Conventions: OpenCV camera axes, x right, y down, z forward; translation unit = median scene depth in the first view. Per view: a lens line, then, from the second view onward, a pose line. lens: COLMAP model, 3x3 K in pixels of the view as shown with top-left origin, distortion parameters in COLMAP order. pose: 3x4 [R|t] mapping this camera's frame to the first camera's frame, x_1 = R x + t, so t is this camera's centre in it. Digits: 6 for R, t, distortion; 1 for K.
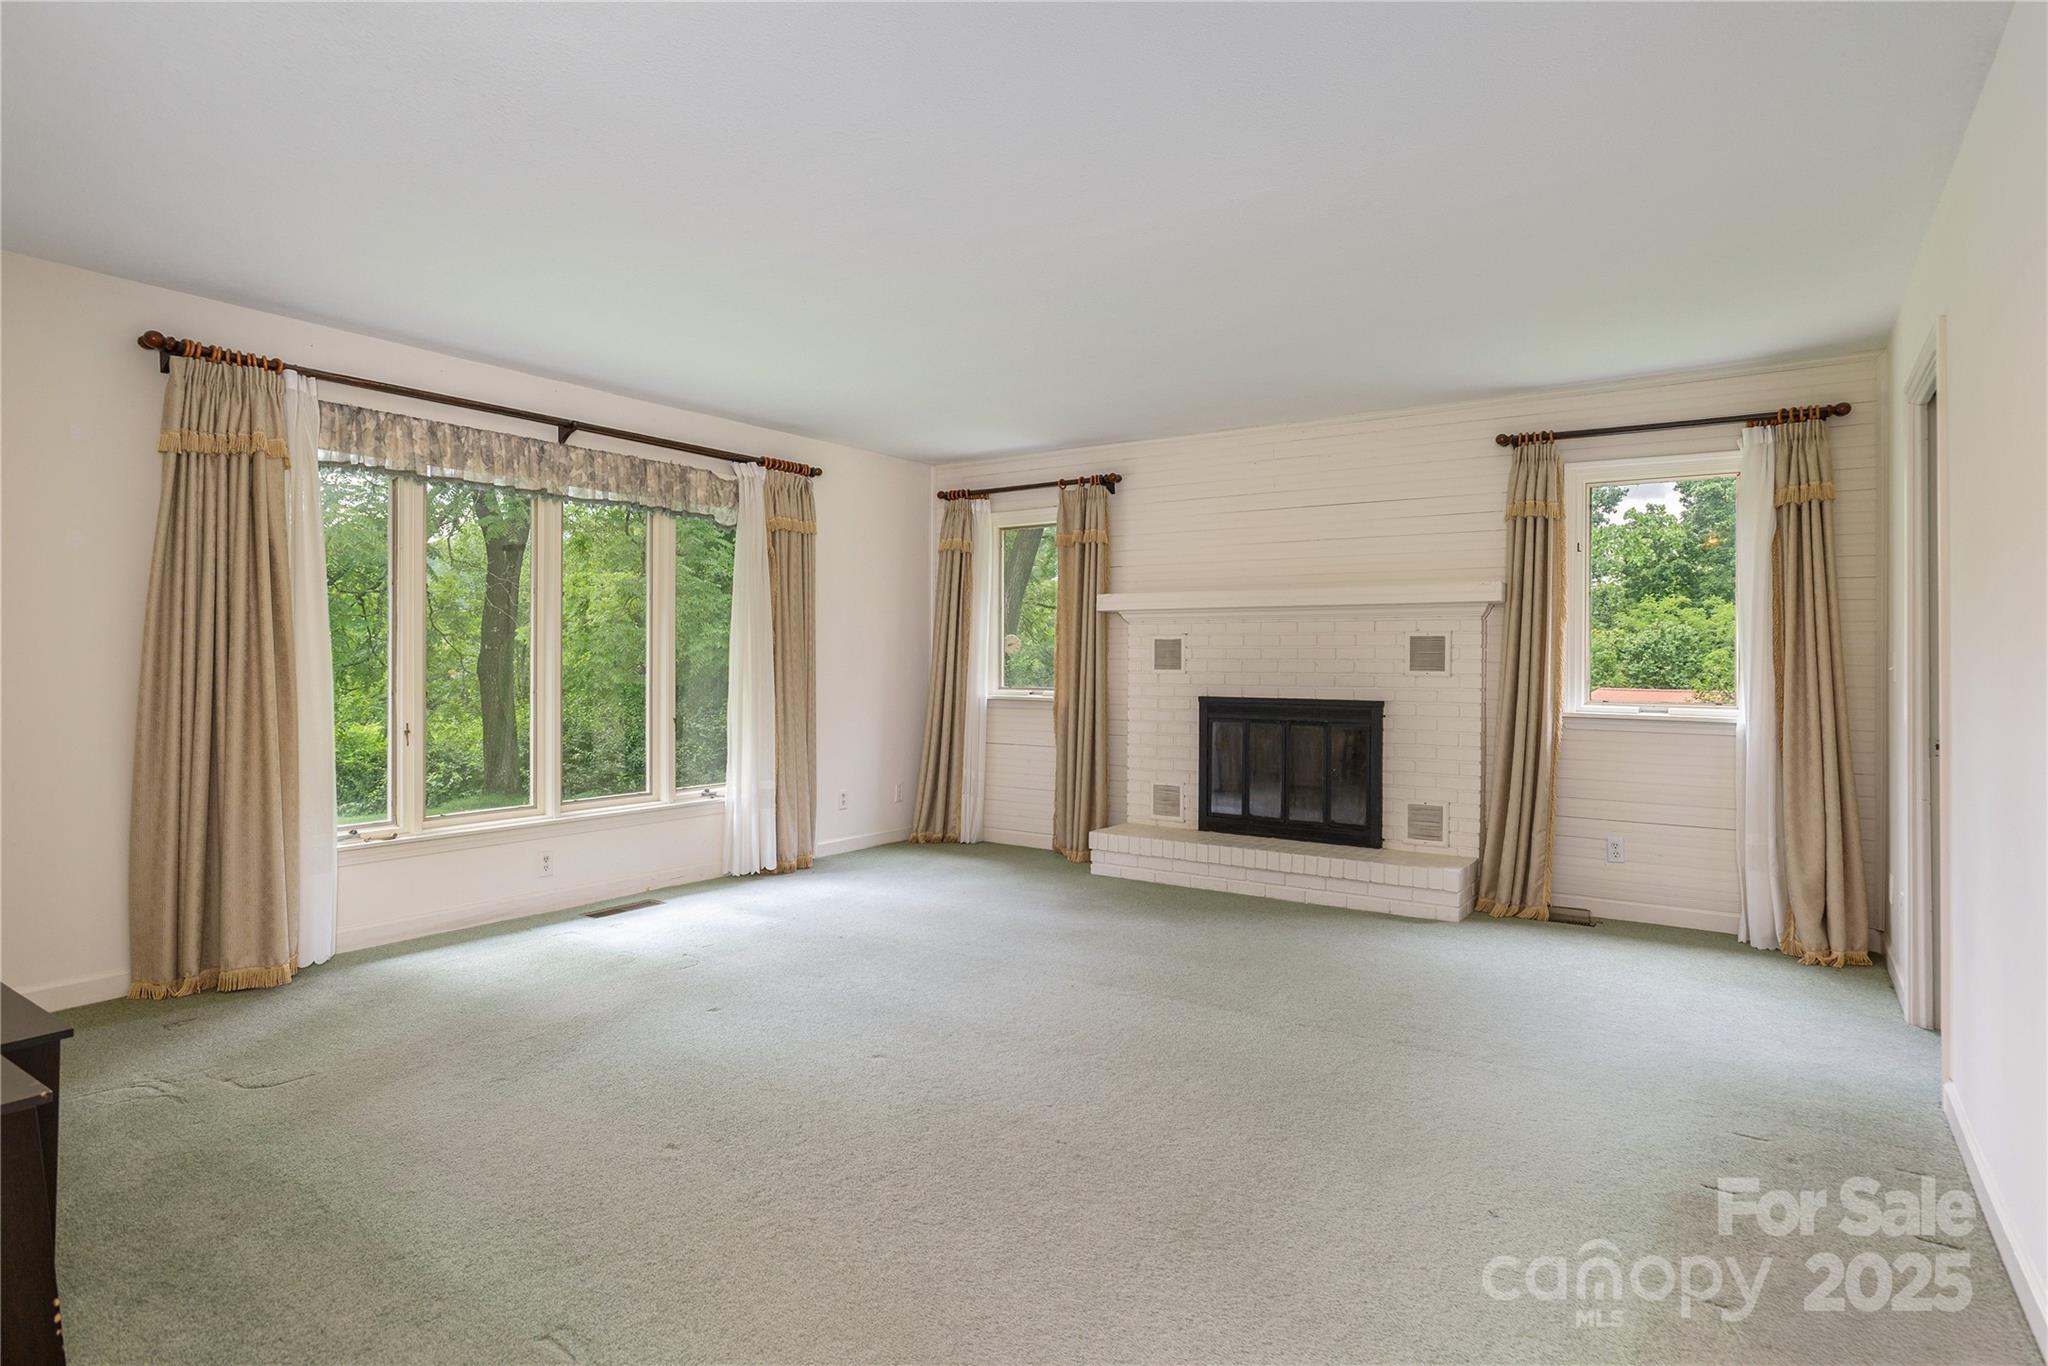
lens RADIAL K [[1061.6, 0, 1022.7], [0, 1061.6, 644.8], [0, 0, 1]] dist [-0.000132, 0.000113]
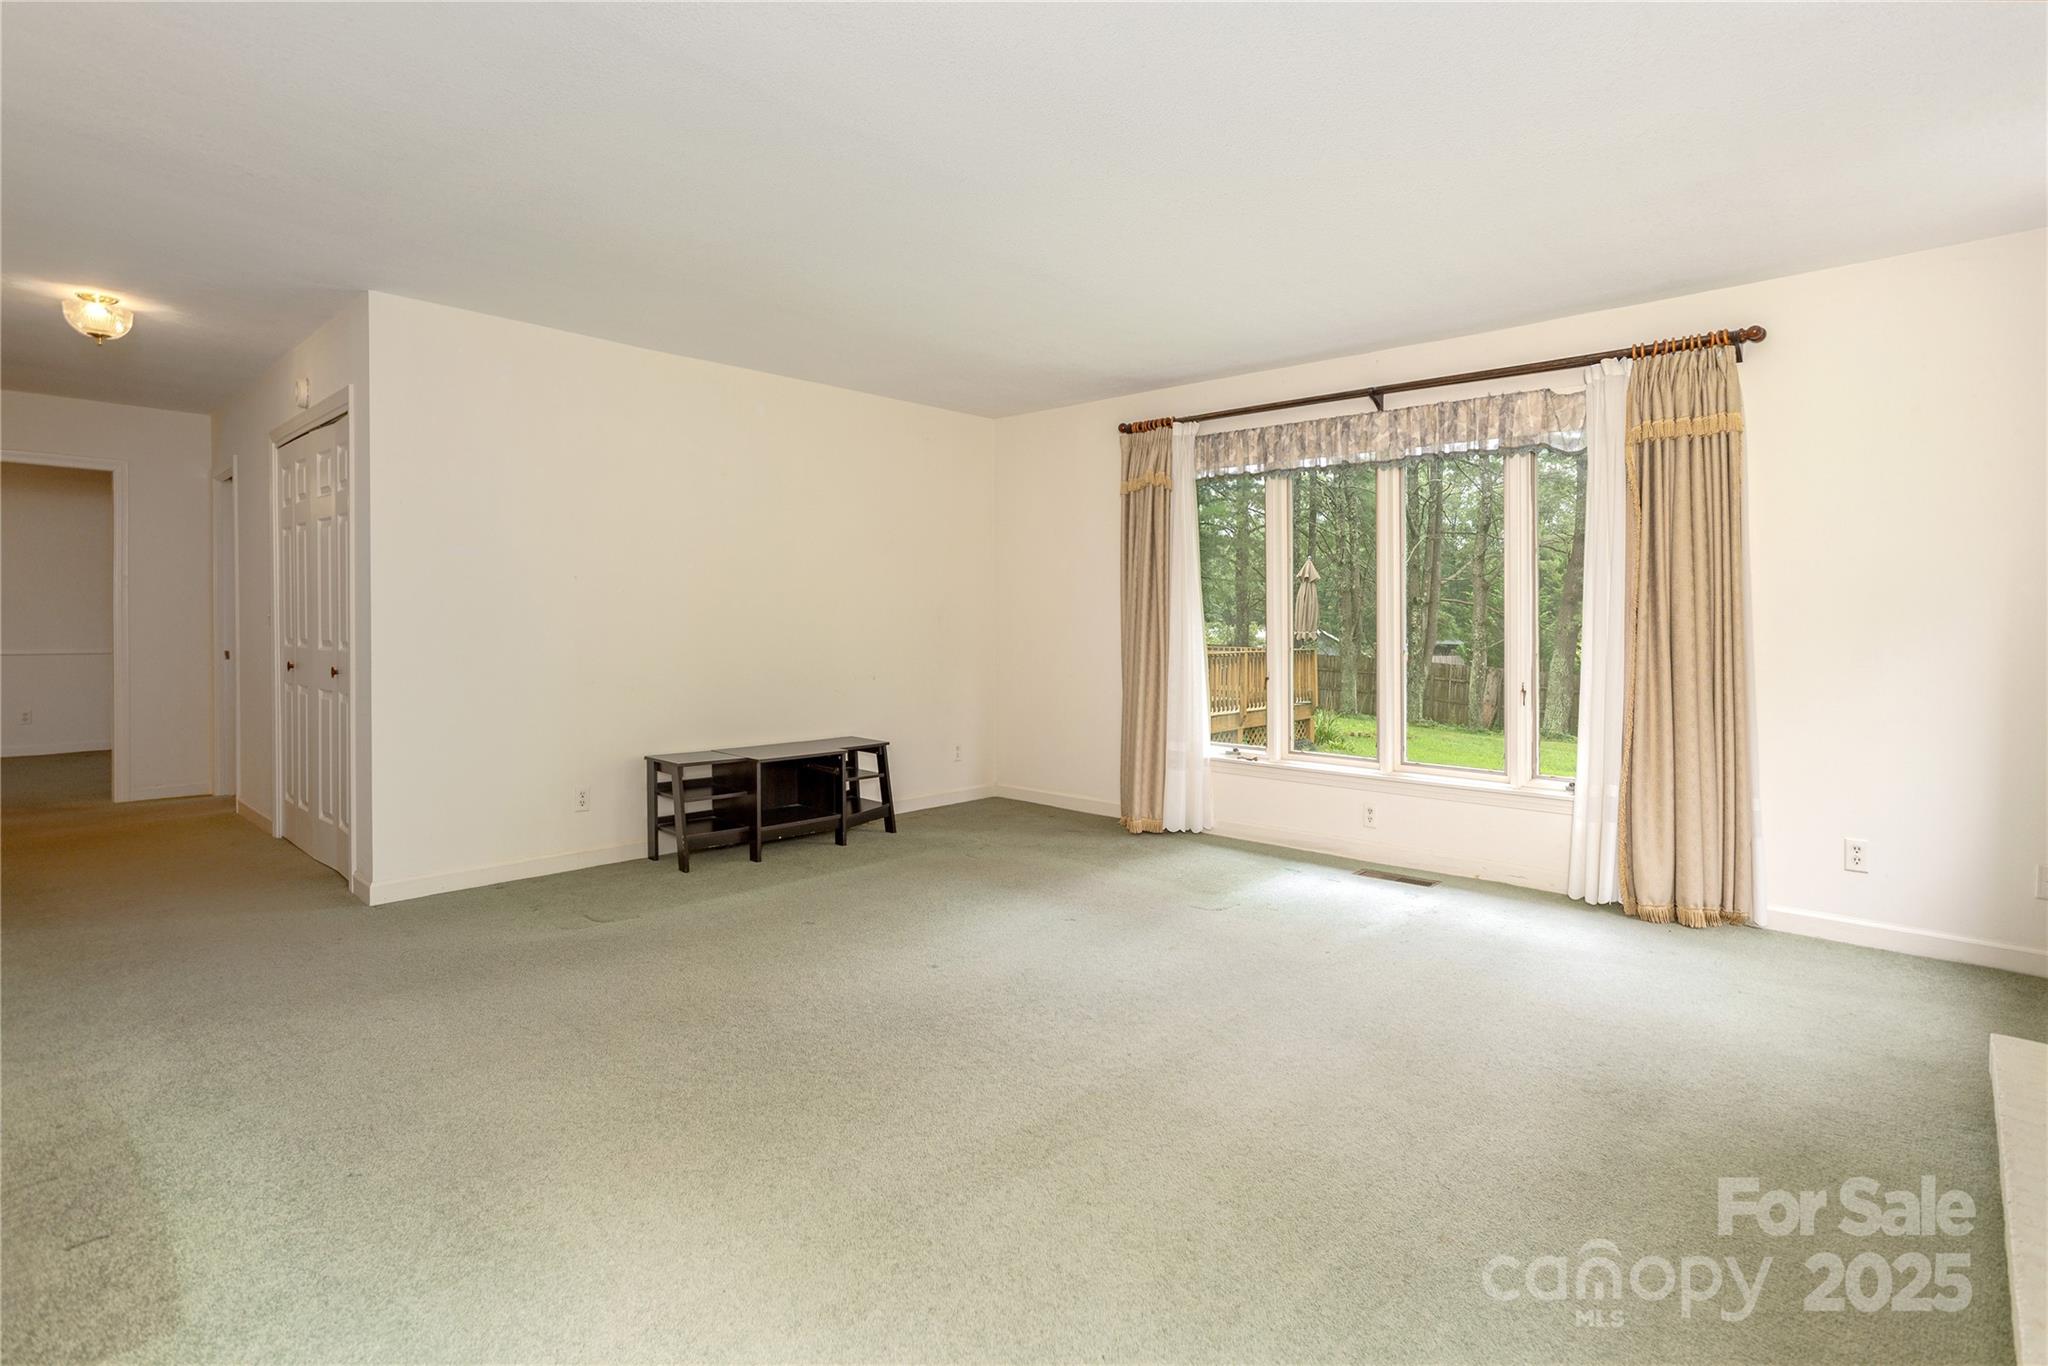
lens RADIAL K [[1046.3, 0, 1021.2], [0, 1046.3, 631.5], [0, 0, 1]] dist [-0.000451, -0.000098]
pose [[-0.129712, -0.000478, -0.991552, 0.616815], [0.001737, 0.999998, -0.000709, 0.024426], [0.991550, -0.001814, -0.129711, 0.786677]]
